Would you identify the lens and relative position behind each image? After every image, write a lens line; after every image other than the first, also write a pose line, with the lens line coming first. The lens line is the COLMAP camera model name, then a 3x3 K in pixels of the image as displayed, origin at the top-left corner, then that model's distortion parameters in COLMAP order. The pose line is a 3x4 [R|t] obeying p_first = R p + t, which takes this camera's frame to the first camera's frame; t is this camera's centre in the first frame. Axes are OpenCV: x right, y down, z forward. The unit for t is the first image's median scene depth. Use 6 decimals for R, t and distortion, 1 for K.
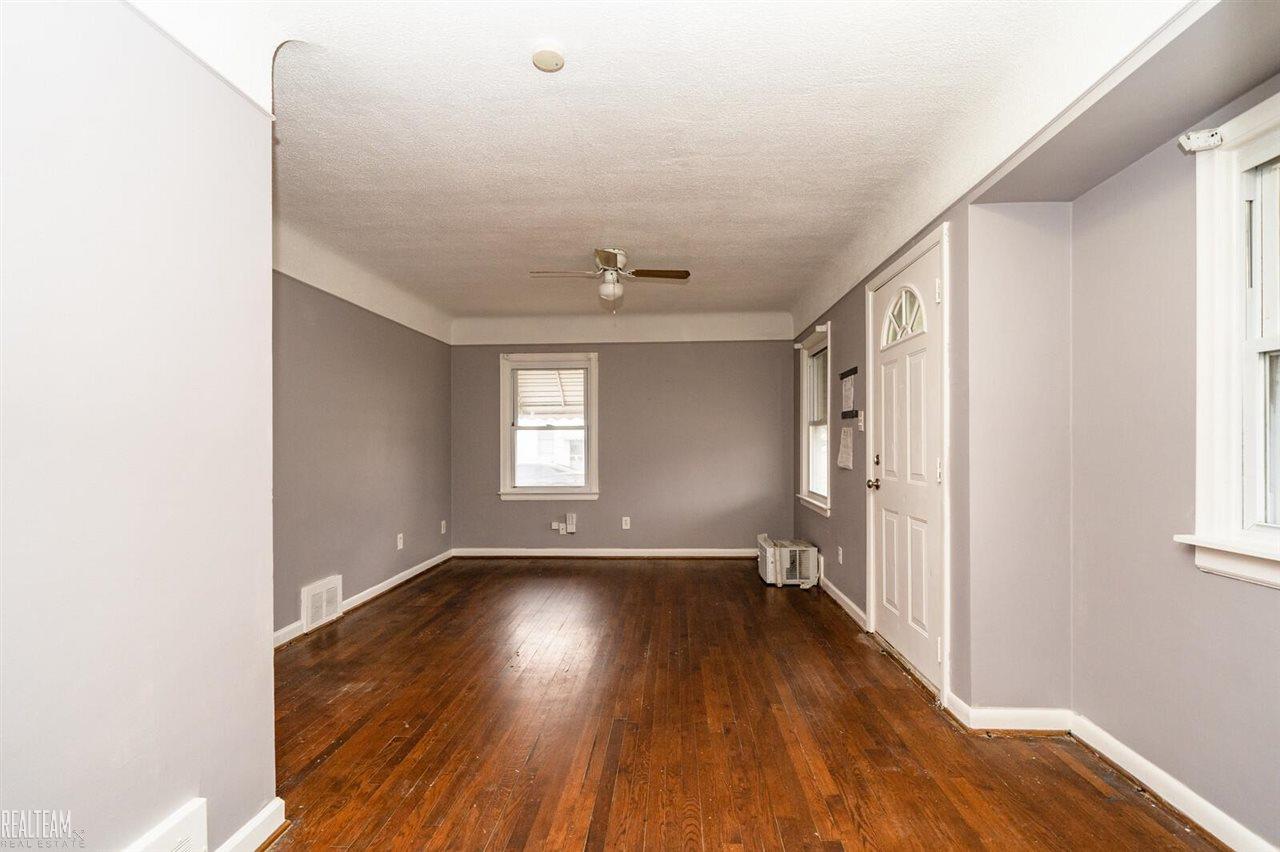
lens RADIAL K [[578.7, 0, 634.4], [0, 578.7, 433.5], [0, 0, 1]] dist [-0.001790, 0.000157]
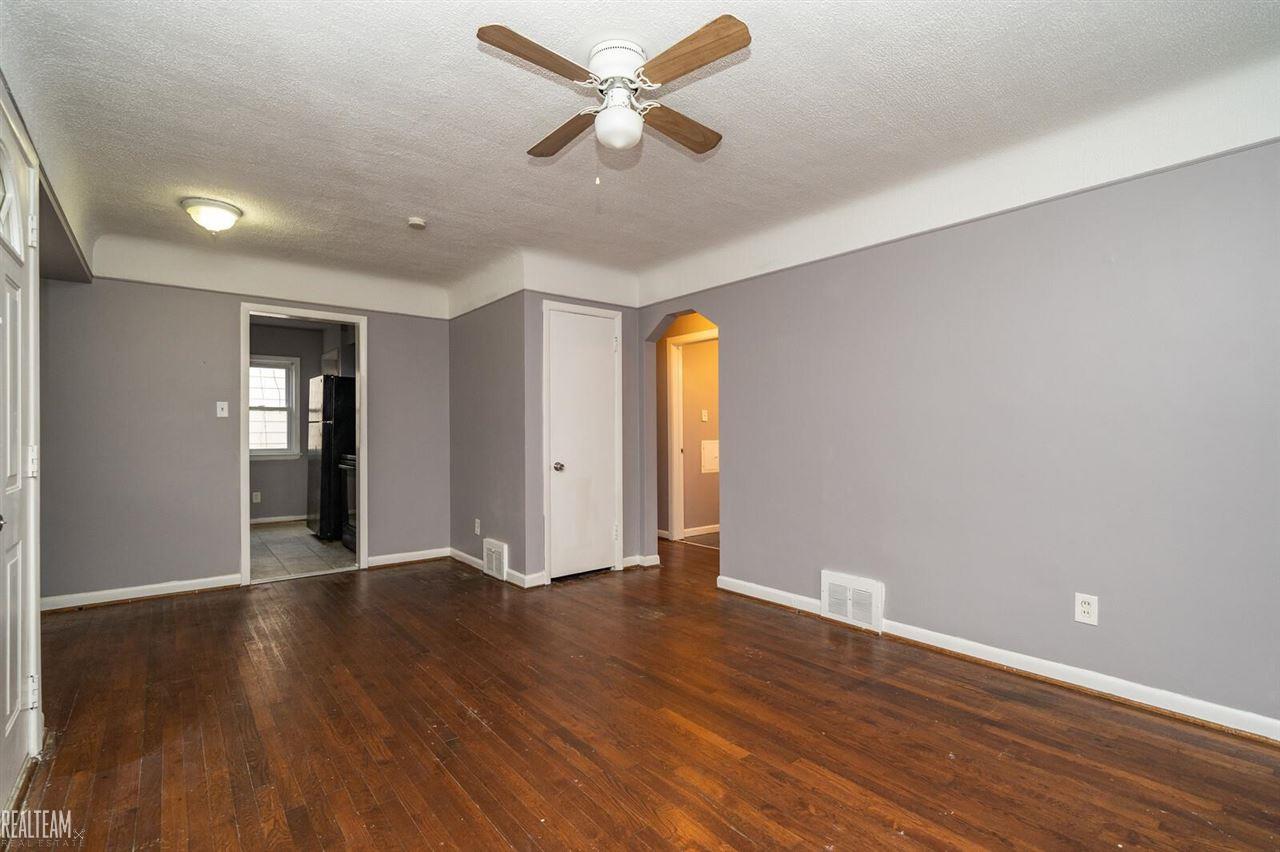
lens RADIAL K [[578.7, 0, 634.4], [0, 578.7, 433.5], [0, 0, 1]] dist [-0.001790, 0.000157]
pose [[-0.730576, 0.011897, -0.682727, 0.295148], [0.019249, 0.999810, -0.003175, 0.028951], [0.682560, -0.015462, -0.730666, 1.348723]]
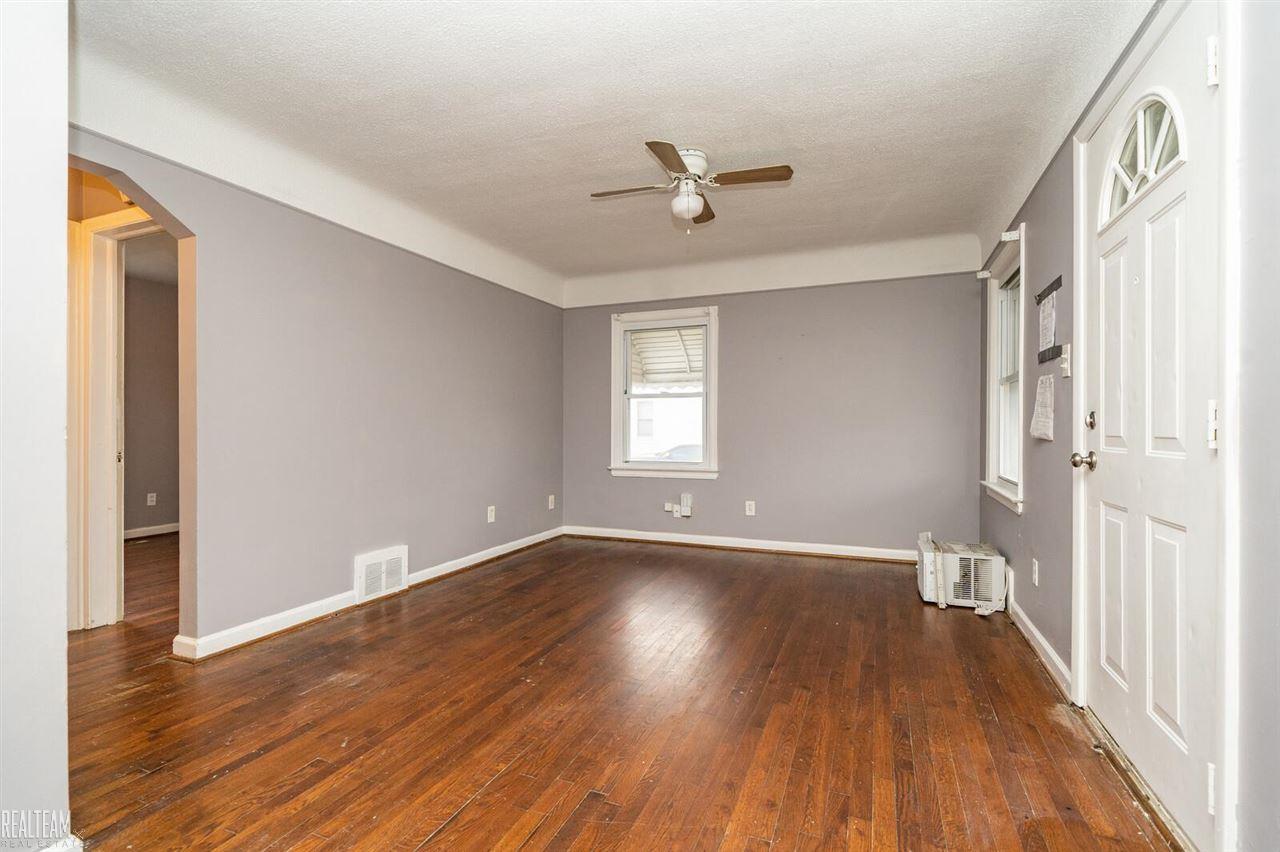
lens RADIAL K [[574.8, 0, 628.8], [0, 574.8, 421.2], [0, 0, 1]] dist [-0.001658, -0.000328]
pose [[0.943192, 0.002883, -0.332236, 0.140126], [-0.001005, 0.999983, 0.005824, 0.036676], [0.332247, -0.005159, 0.943178, 0.239030]]
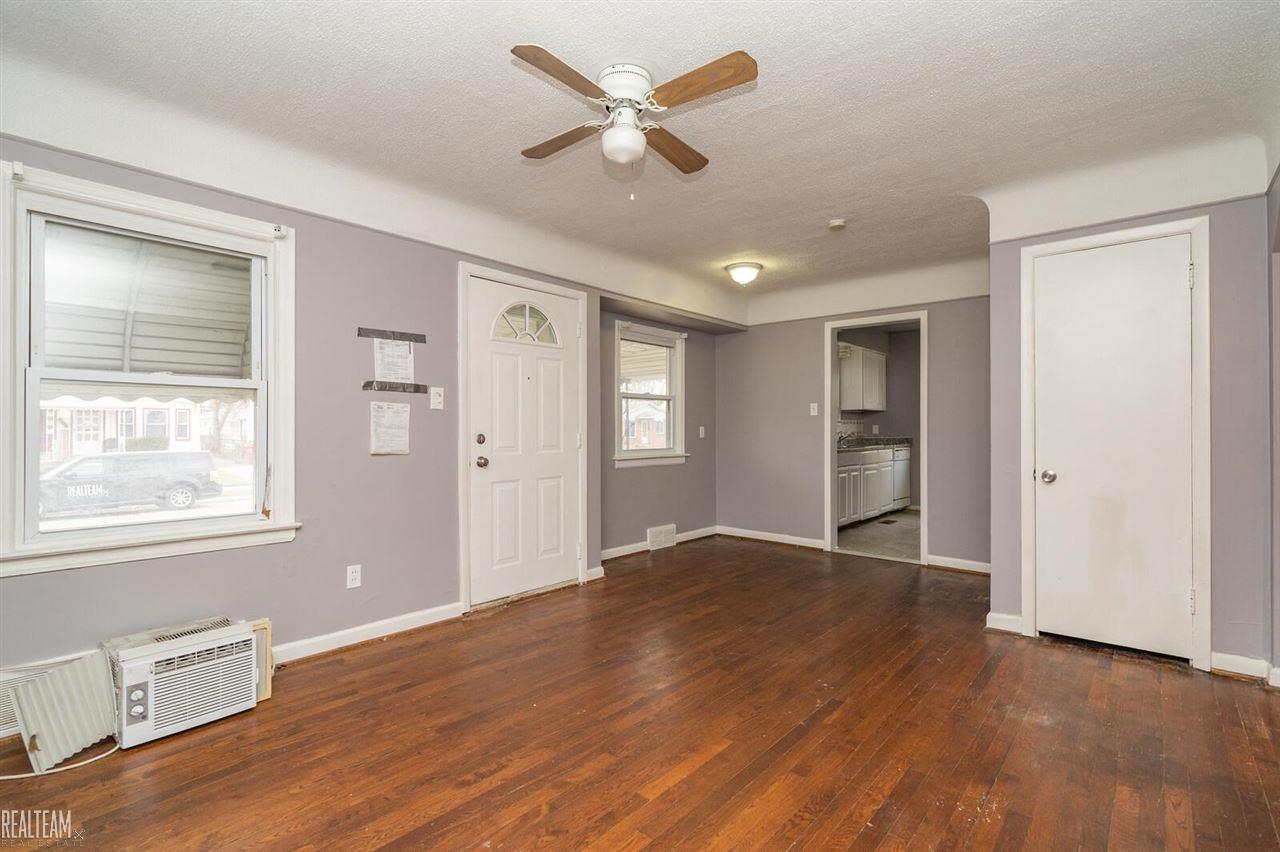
lens RADIAL K [[589.5, 0, 641.7], [0, 589.5, 431.0], [0, 0, 1]] dist [-0.000578, -0.000051]
pose [[-0.796360, 0.004079, 0.604810, -0.386402], [-0.004664, 0.999906, -0.012886, 0.037469], [-0.604805, -0.013083, -0.796266, 1.404892]]
